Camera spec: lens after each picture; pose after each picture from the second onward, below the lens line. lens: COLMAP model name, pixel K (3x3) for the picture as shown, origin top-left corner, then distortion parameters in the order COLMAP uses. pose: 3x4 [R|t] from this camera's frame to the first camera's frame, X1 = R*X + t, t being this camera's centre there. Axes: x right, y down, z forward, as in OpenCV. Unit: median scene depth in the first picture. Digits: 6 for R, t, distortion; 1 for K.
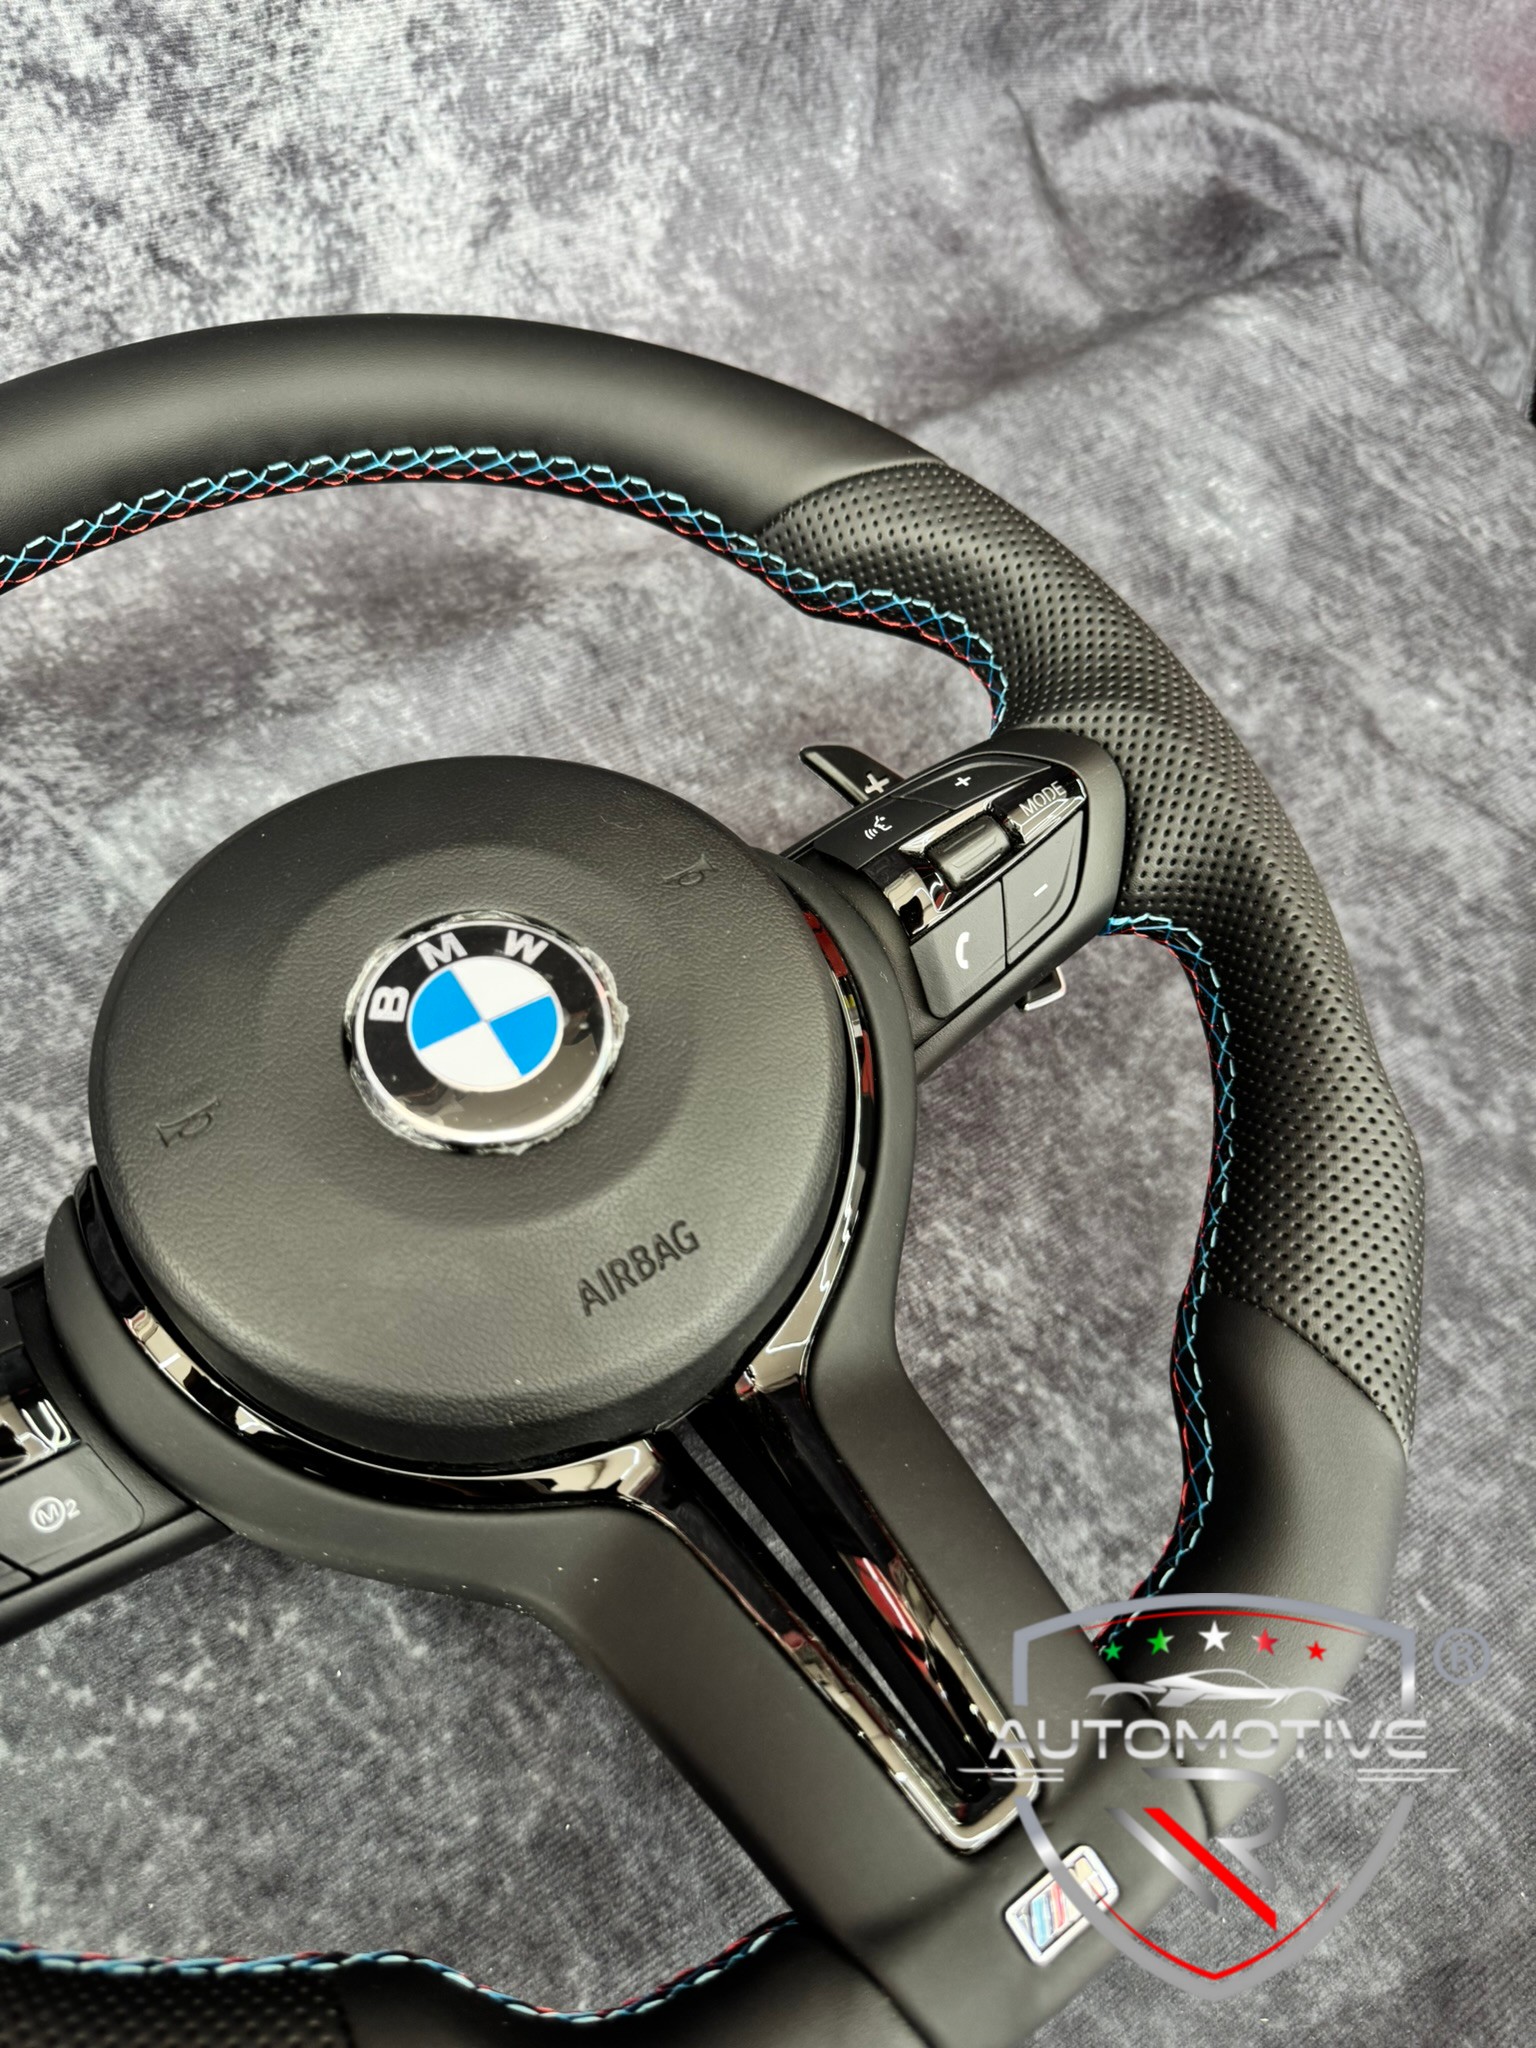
lens RADIAL K [[1475.1, 0, 760.1], [0, 1475.1, 1009.7], [0, 0, 1]] dist [-0.000201, -0.000390]
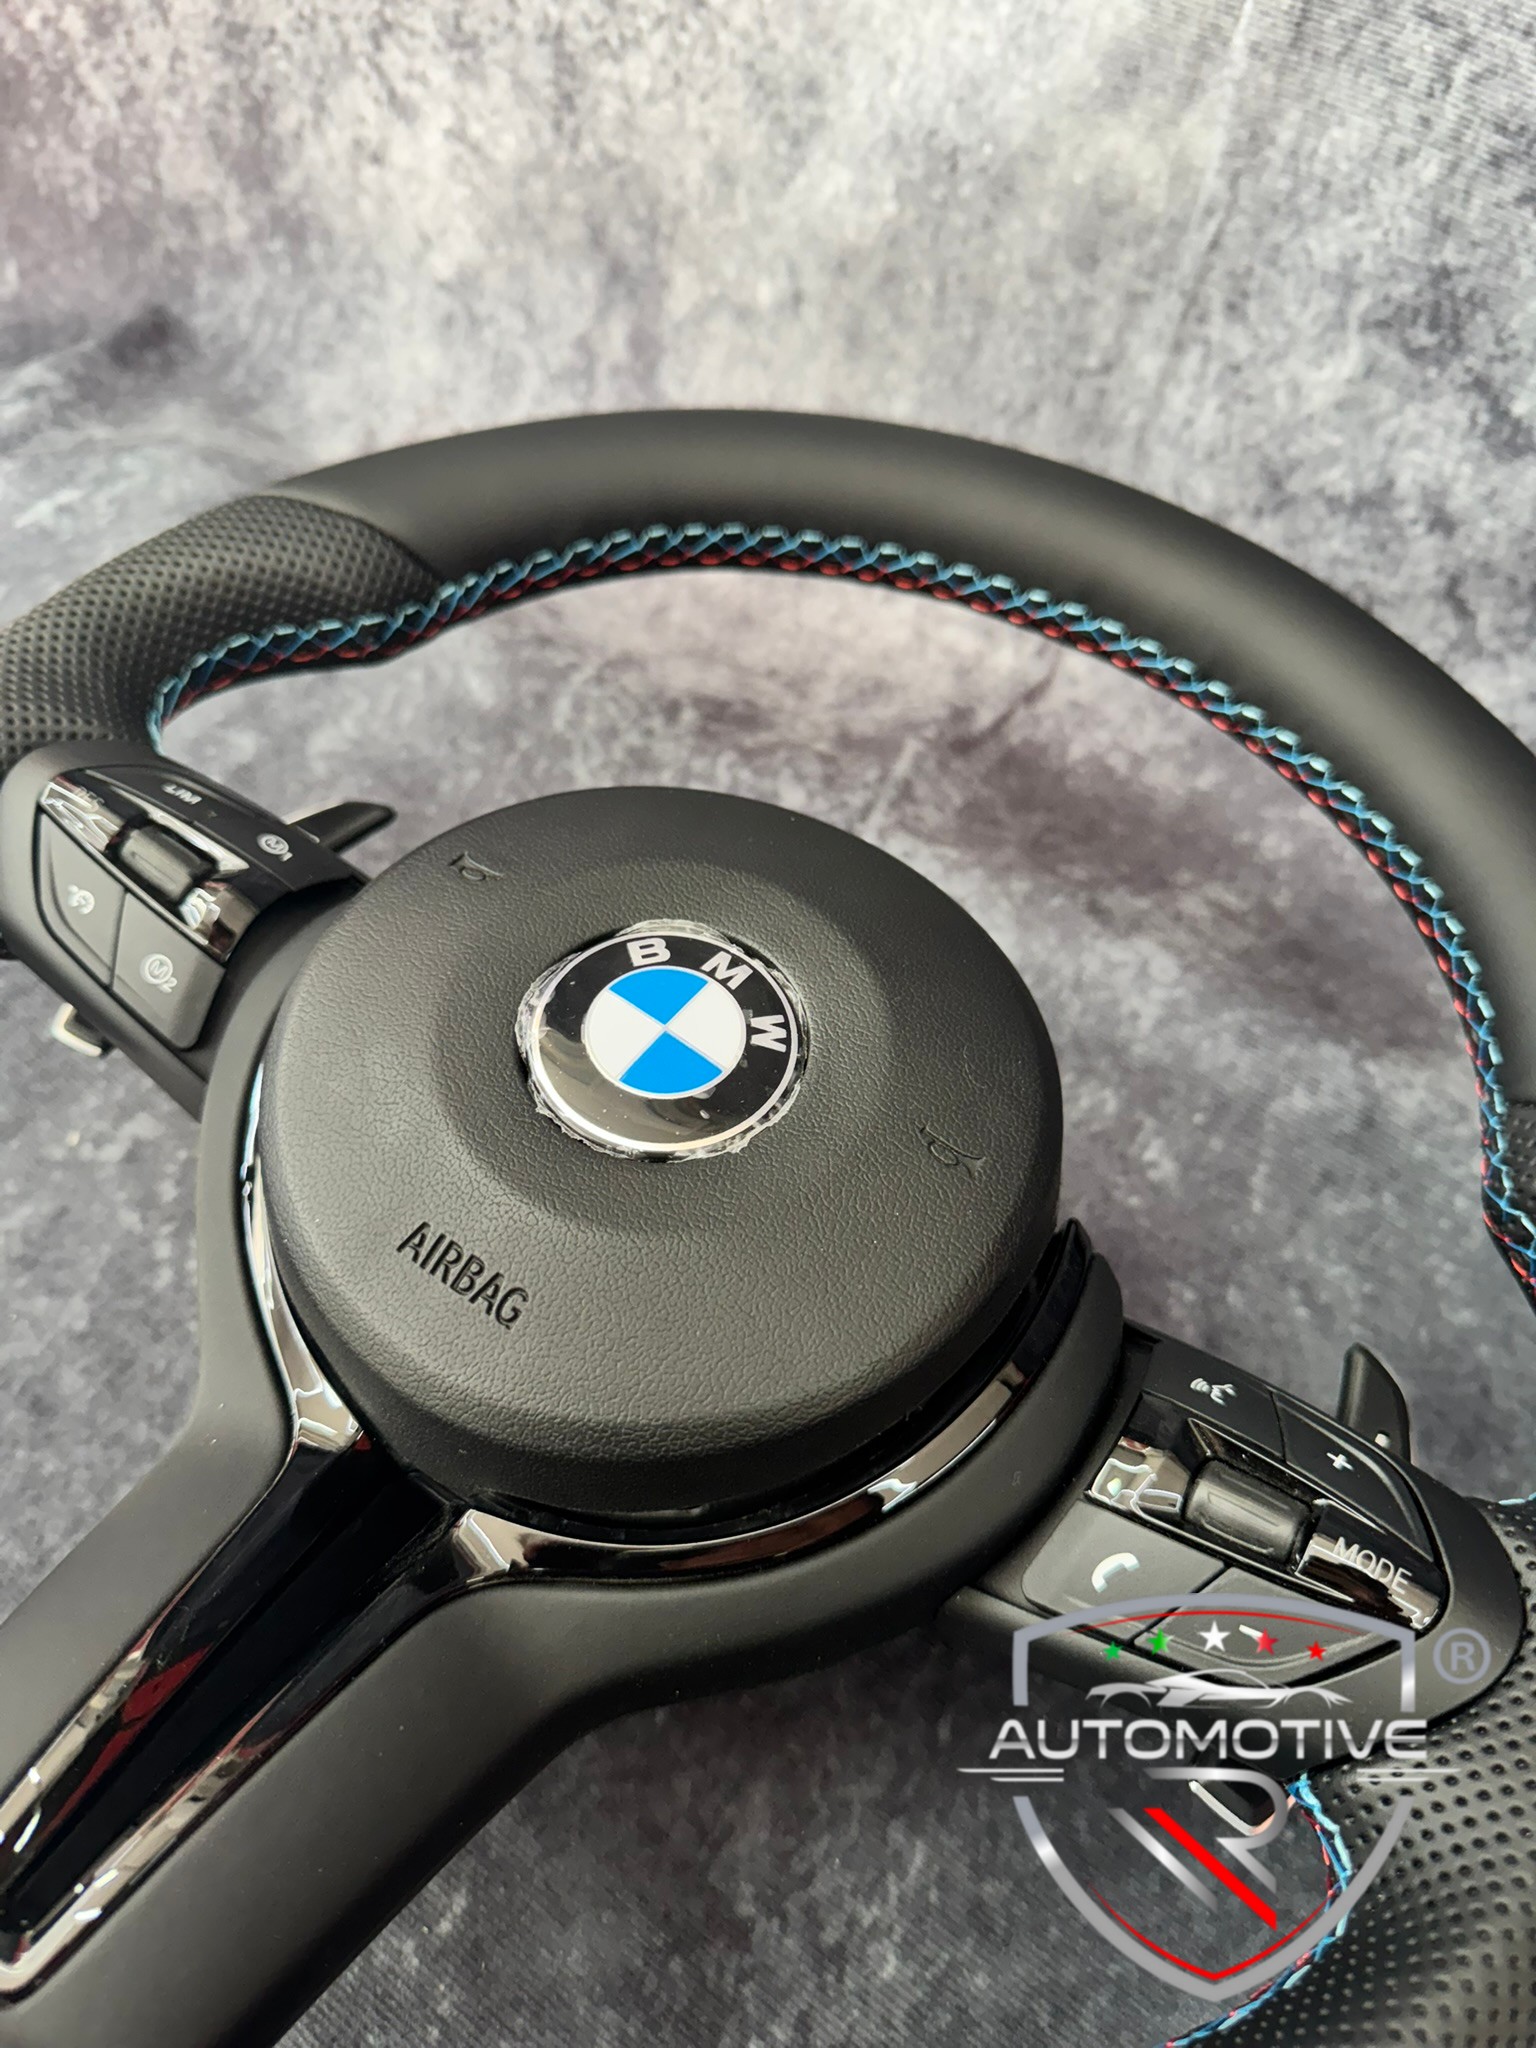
lens RADIAL K [[1497.6, 0, 747.8], [0, 1497.6, 1023.4], [0, 0, 1]] dist [0.003024, -0.040709]
pose [[0.356274, 0.690724, -0.629261, 0.337052], [-0.828662, 0.544736, 0.128773, -0.126682], [0.431727, 0.475566, 0.766452, 0.238034]]
